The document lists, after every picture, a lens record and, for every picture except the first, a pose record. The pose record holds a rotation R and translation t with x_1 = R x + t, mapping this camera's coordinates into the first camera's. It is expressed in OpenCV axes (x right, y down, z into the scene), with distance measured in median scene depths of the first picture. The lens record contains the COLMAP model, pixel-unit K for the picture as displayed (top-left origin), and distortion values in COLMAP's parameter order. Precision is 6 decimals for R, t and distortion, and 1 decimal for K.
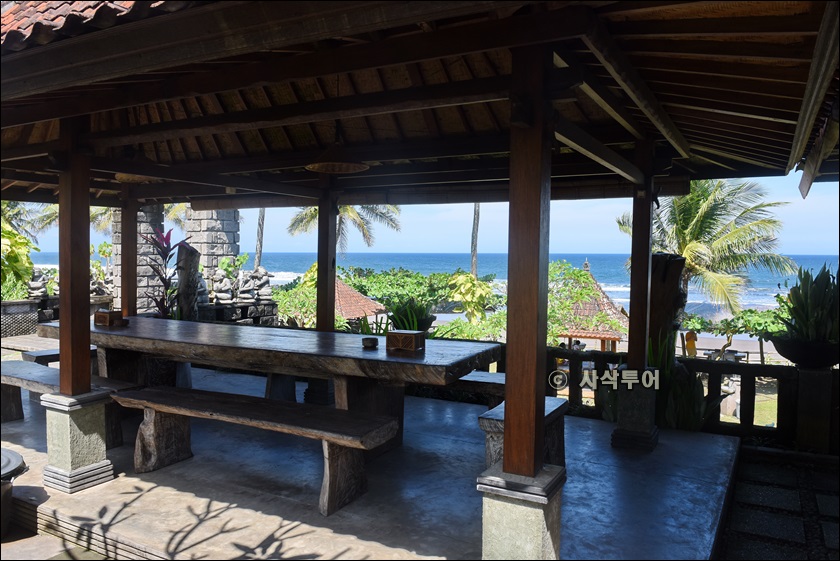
lens RADIAL K [[617.6, 0, 420.6], [0, 617.6, 275.7], [0, 0, 1]] dist [-0.044924, -0.000710]
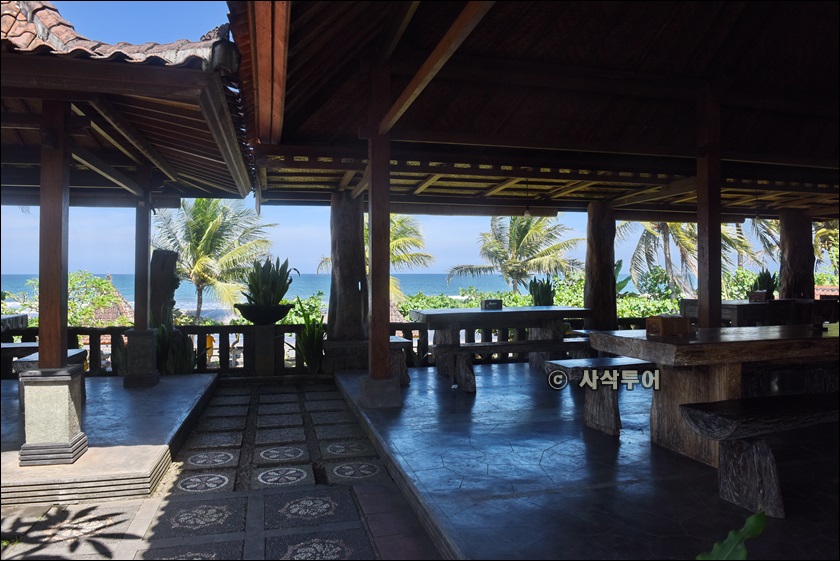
lens RADIAL K [[591.2, 0, 415.8], [0, 591.2, 279.4], [0, 0, 1]] dist [-0.029452, -0.004728]
pose [[0.738307, -0.011960, 0.674359, -0.078443], [0.035020, 0.999174, -0.020620, 0.082824], [-0.673555, 0.038839, 0.738116, -0.377514]]
